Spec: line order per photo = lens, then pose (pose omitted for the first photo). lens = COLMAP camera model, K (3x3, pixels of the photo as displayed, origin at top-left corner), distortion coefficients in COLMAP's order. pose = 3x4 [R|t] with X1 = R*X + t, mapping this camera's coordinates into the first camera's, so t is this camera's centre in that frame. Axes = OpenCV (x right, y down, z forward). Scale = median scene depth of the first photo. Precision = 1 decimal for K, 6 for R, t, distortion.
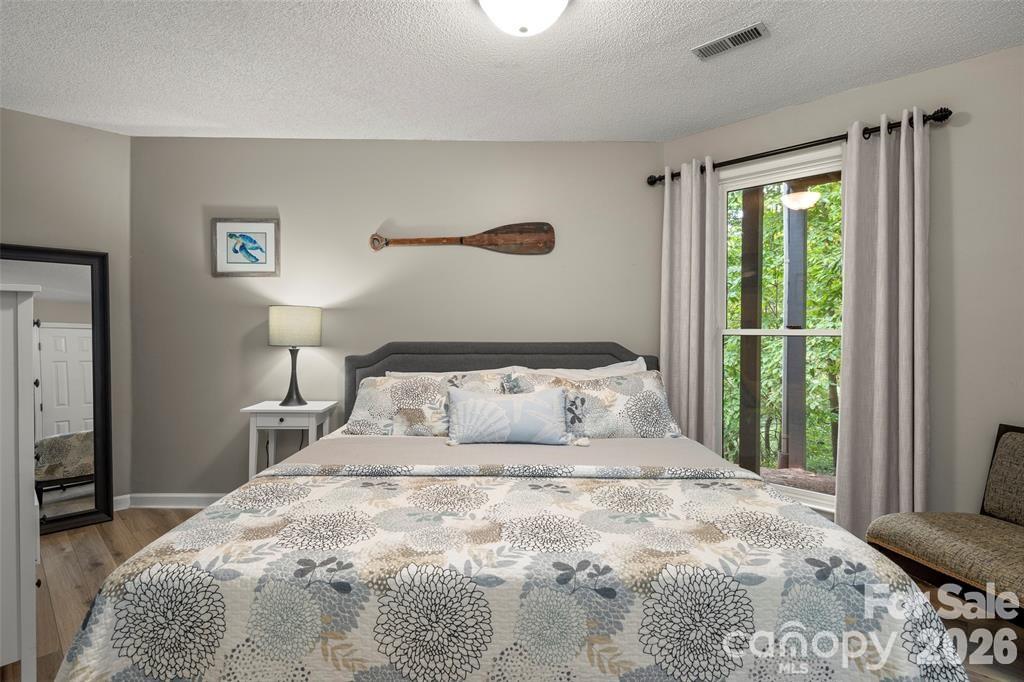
lens RADIAL K [[501.4, 0, 506.8], [0, 501.4, 327.5], [0, 0, 1]] dist [0.001342, 0.000250]
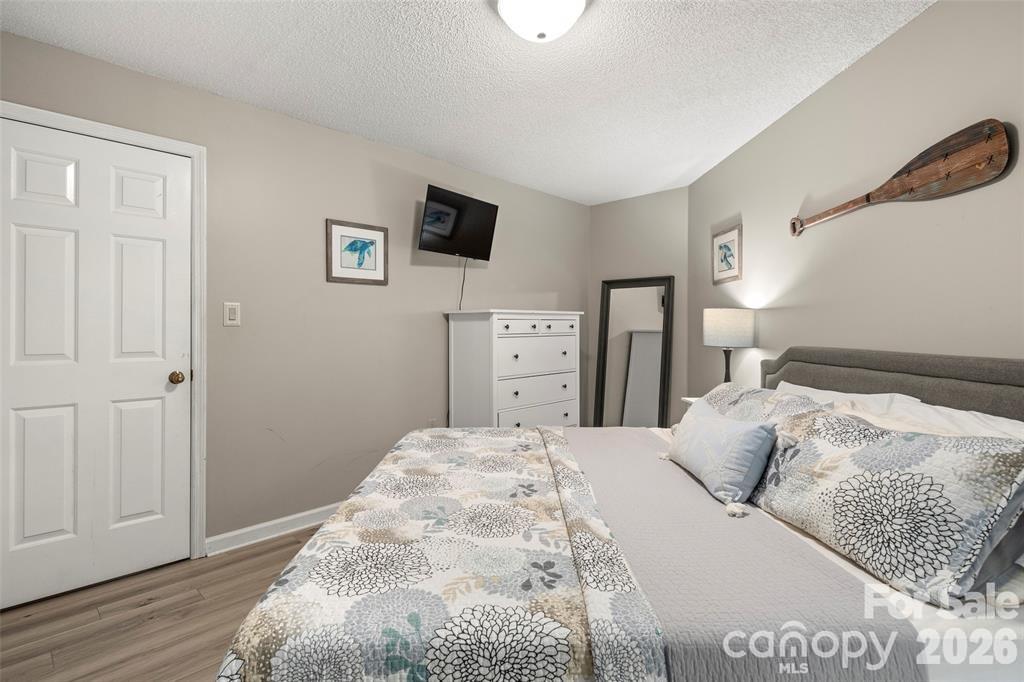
lens RADIAL K [[501.4, 0, 506.8], [0, 501.4, 327.5], [0, 0, 1]] dist [0.001342, 0.000250]
pose [[-0.002903, -0.003637, -0.999989, 0.586463], [-0.000768, 0.999993, -0.003635, 0.001132], [0.999995, 0.000758, -0.002906, 0.527860]]
